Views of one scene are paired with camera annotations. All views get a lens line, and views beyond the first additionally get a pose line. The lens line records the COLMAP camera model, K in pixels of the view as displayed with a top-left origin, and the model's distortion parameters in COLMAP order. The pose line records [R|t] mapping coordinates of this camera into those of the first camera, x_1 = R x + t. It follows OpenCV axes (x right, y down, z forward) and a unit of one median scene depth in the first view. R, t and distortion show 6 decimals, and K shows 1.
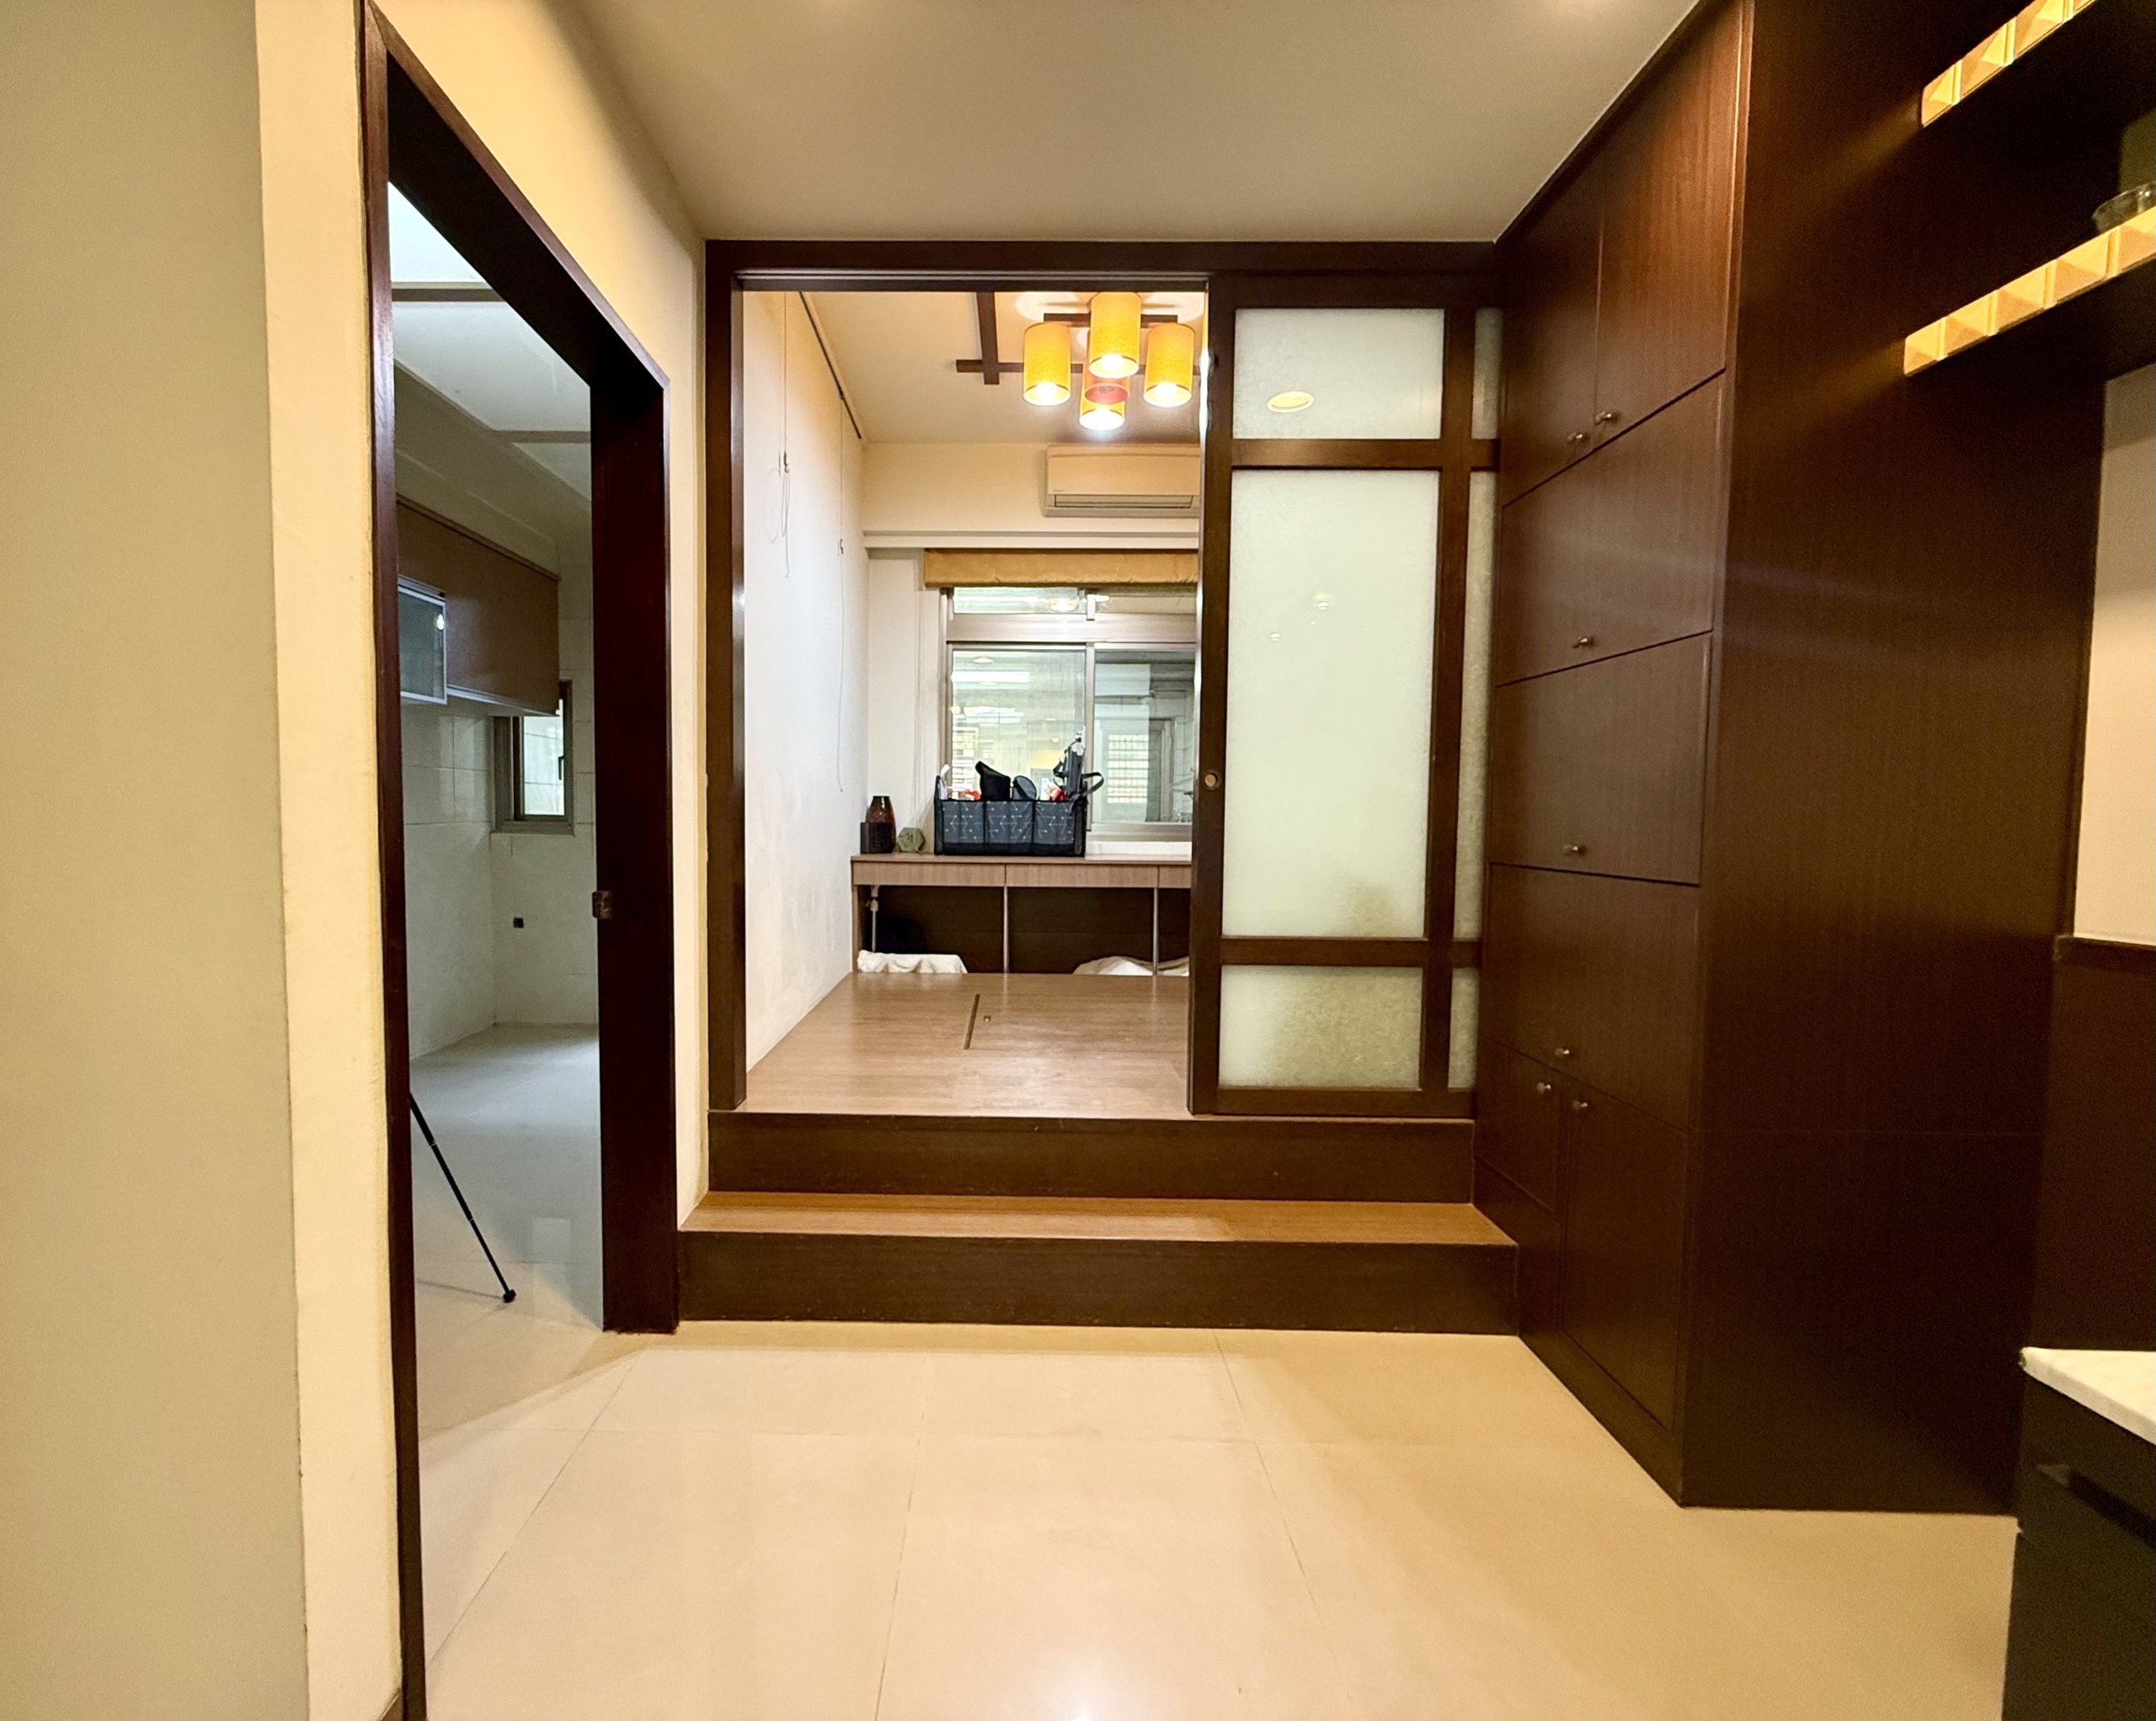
lens RADIAL K [[921.2, 0, 1005.0], [0, 921.2, 859.7], [0, 0, 1]] dist [0.000481, 0.000010]
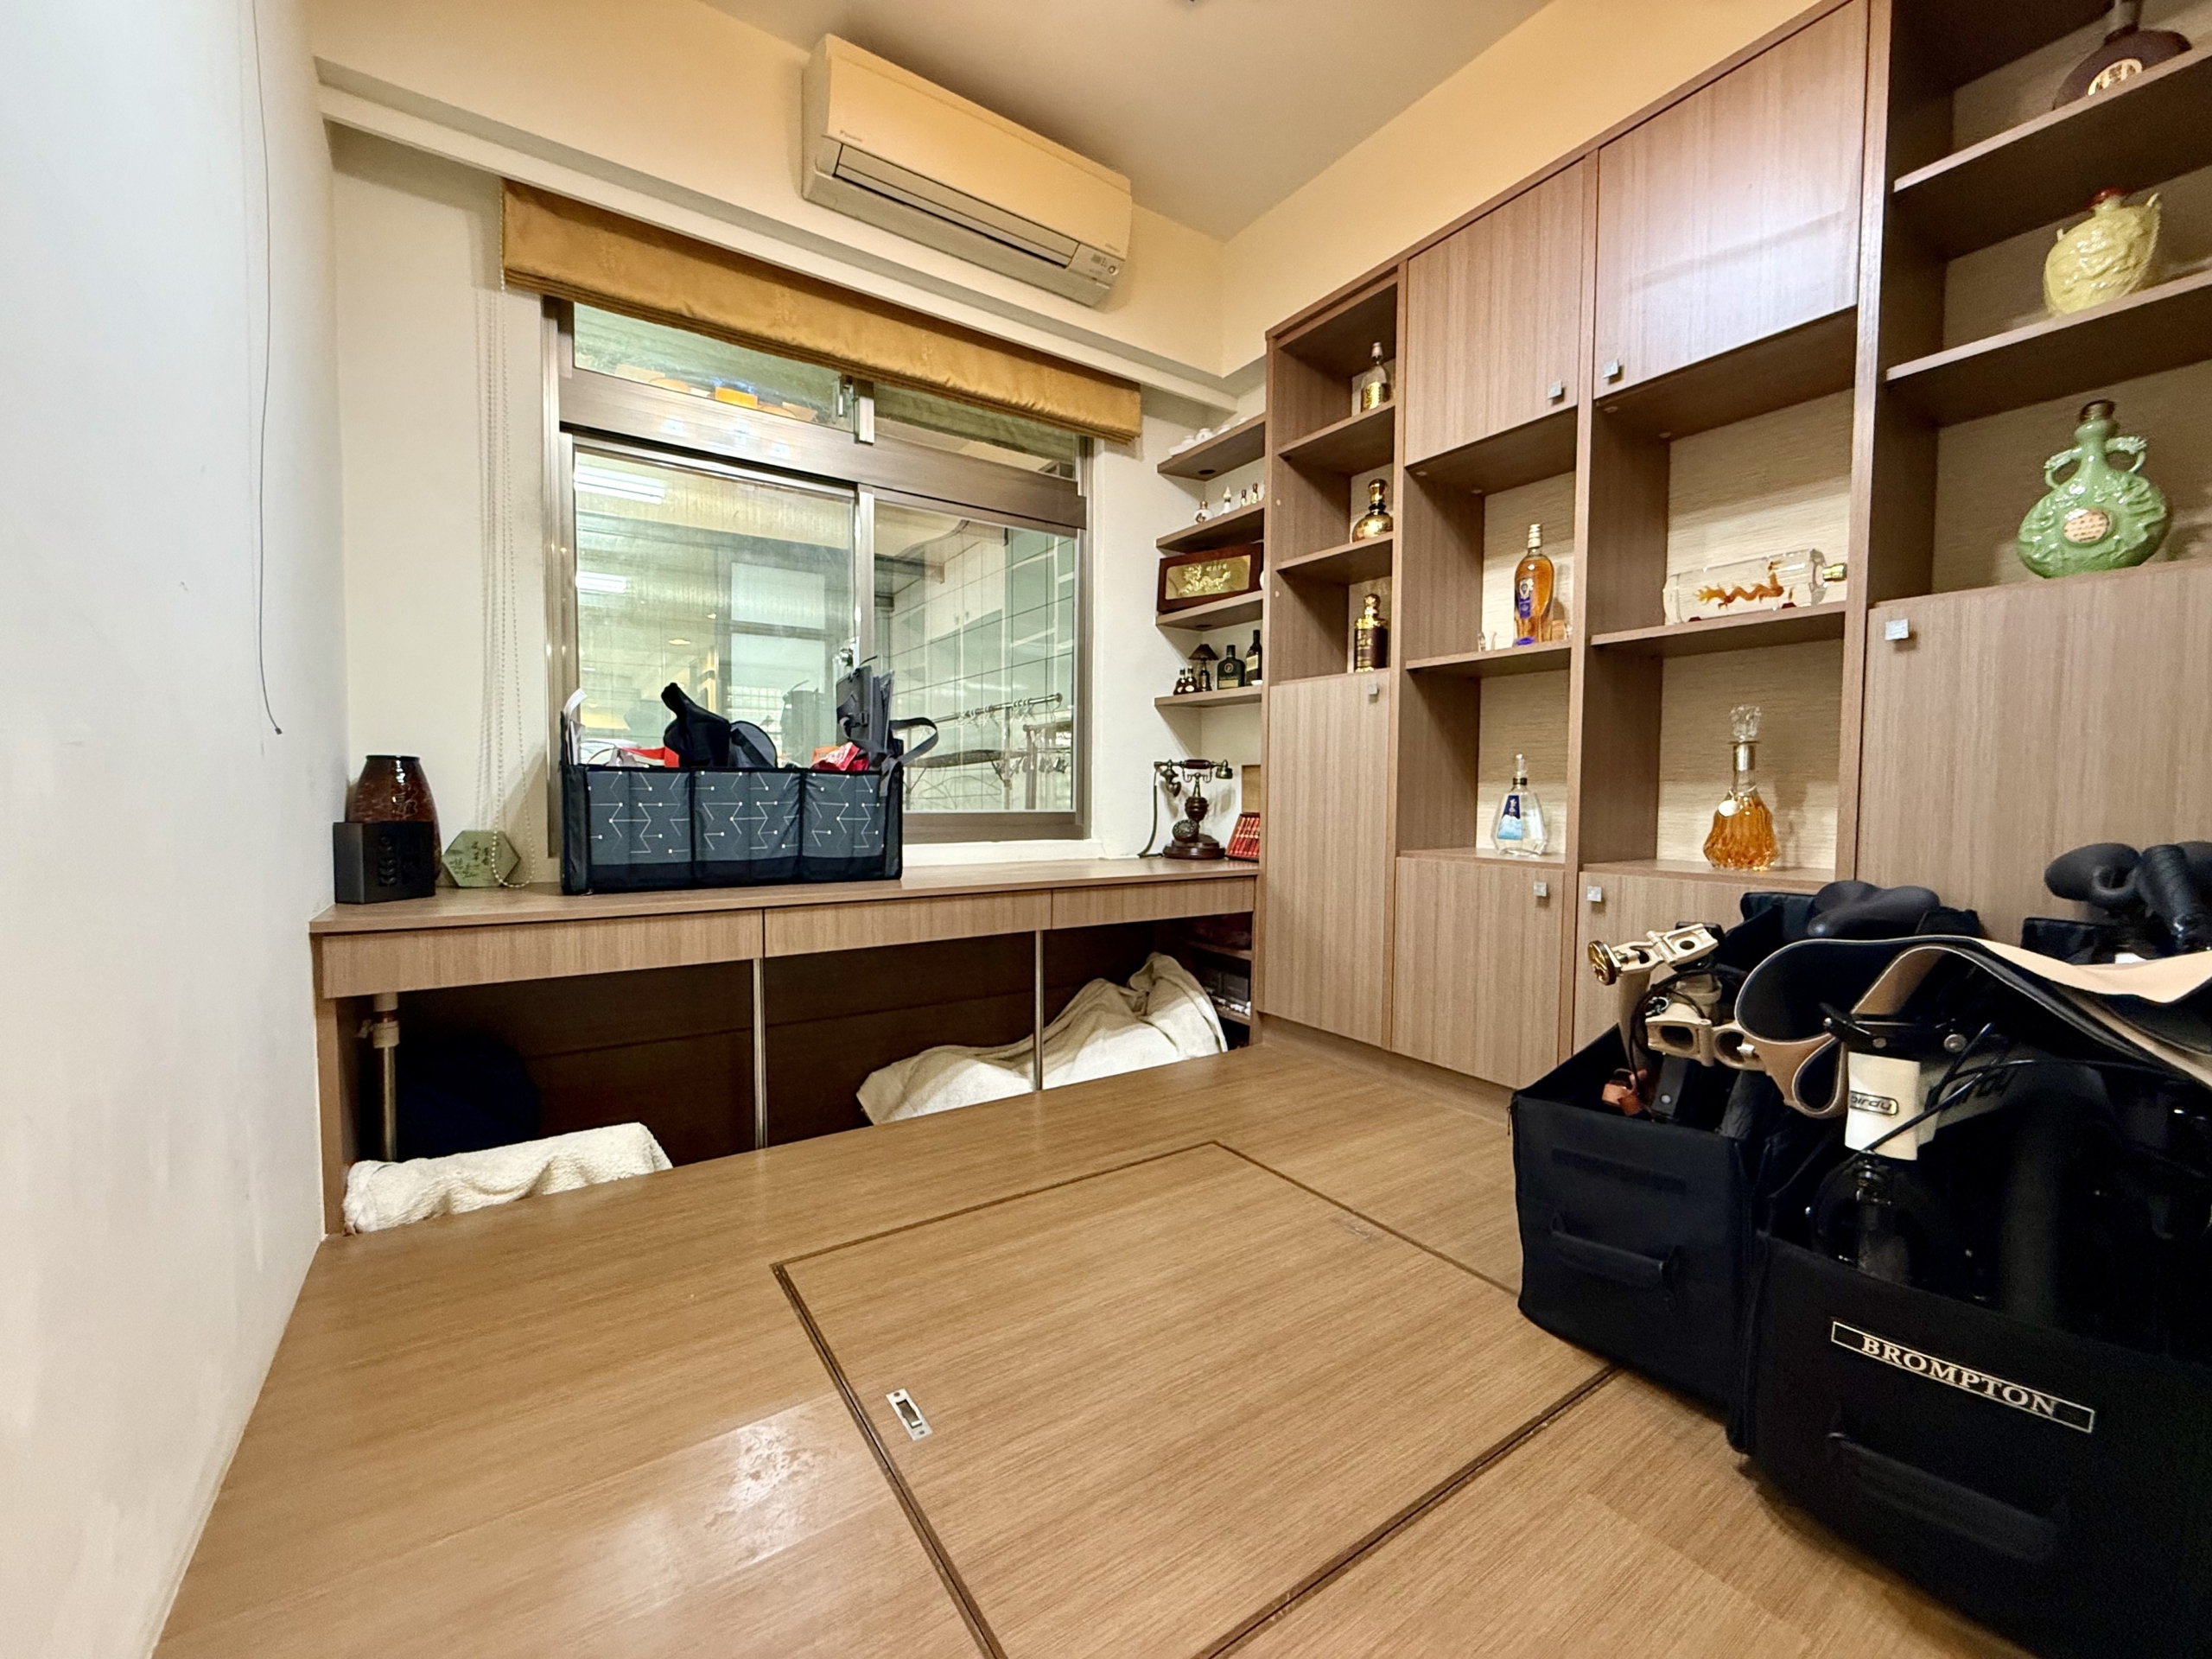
lens RADIAL K [[886.8, 0, 1107.9], [0, 886.8, 834.2], [0, 0, 1]] dist [-0.002953, -0.000283]
pose [[0.821211, -0.028989, 0.569888, -0.103560], [0.029575, 0.999529, 0.008227, -0.029481], [-0.569858, 0.010098, 0.821681, 0.521461]]
